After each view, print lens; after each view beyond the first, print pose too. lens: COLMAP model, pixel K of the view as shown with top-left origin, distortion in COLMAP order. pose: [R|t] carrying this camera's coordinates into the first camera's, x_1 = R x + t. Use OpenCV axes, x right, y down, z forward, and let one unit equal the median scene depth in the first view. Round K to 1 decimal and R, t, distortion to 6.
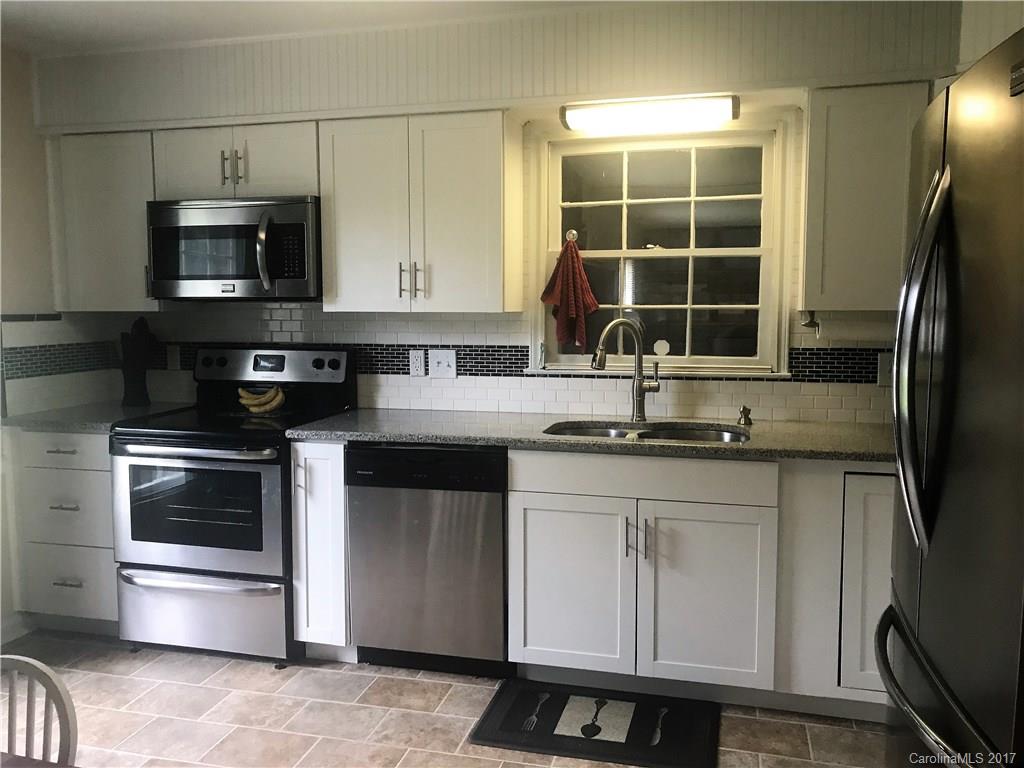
lens RADIAL K [[845.0, 0, 512.0], [0, 845.0, 384.0], [0, 0, 1]] dist [-0.087139, -0.001457]
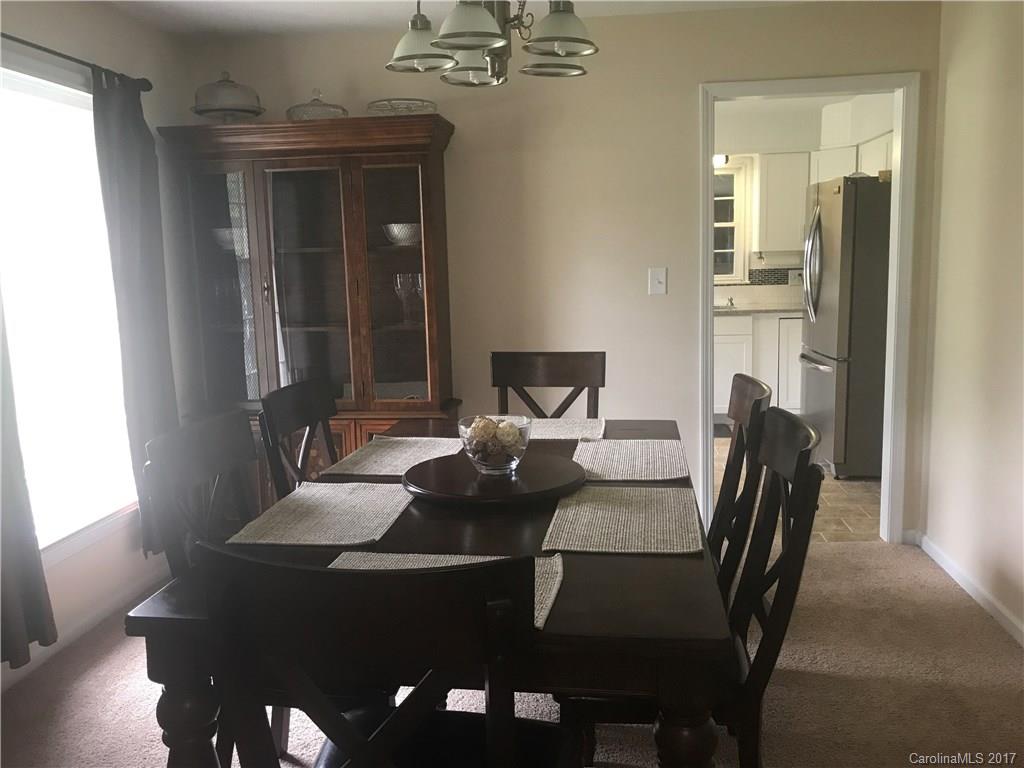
lens RADIAL K [[845.0, 0, 512.0], [0, 845.0, 384.0], [0, 0, 1]] dist [-0.087139, -0.001457]
pose [[0.990851, -0.041038, 0.128572, -0.556350], [0.034550, 0.998034, 0.052293, 0.116096], [-0.130465, -0.047372, 0.990321, -1.056630]]
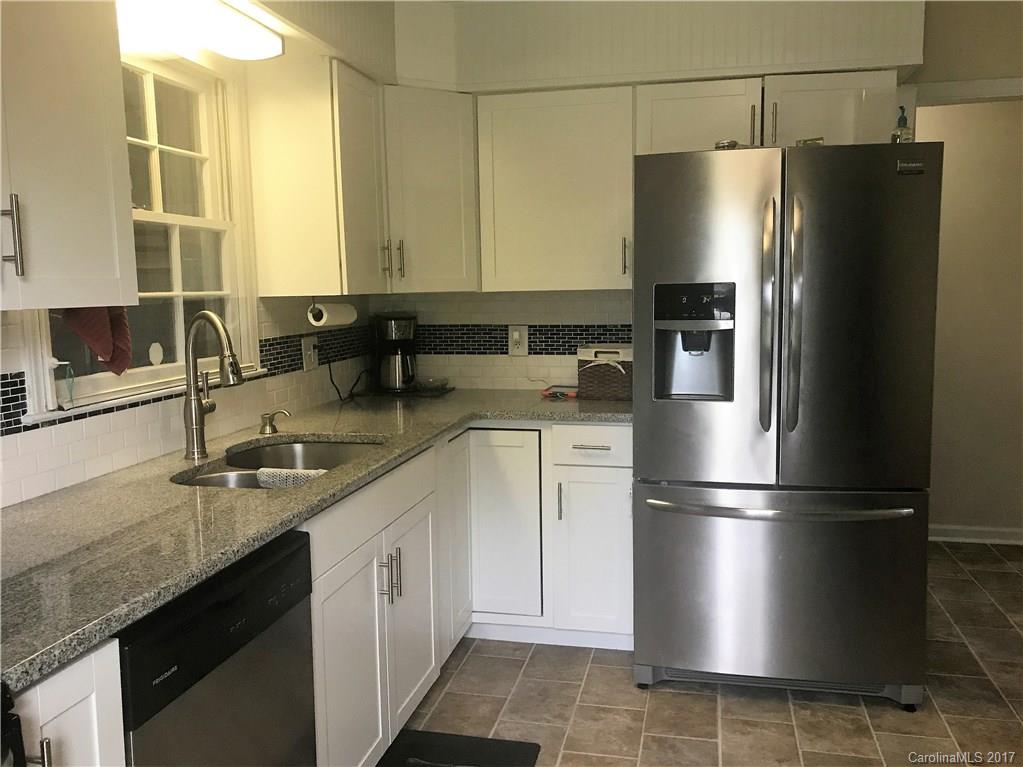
lens RADIAL K [[844.2, 0, 511.5], [0, 844.2, 383.5], [0, 0, 1]] dist [-0.087139, -0.001457]
pose [[-0.042228, -0.109679, 0.993070, -0.551661], [0.114615, 0.986862, 0.113868, -0.067146], [-0.992512, 0.118629, -0.029103, 0.770234]]
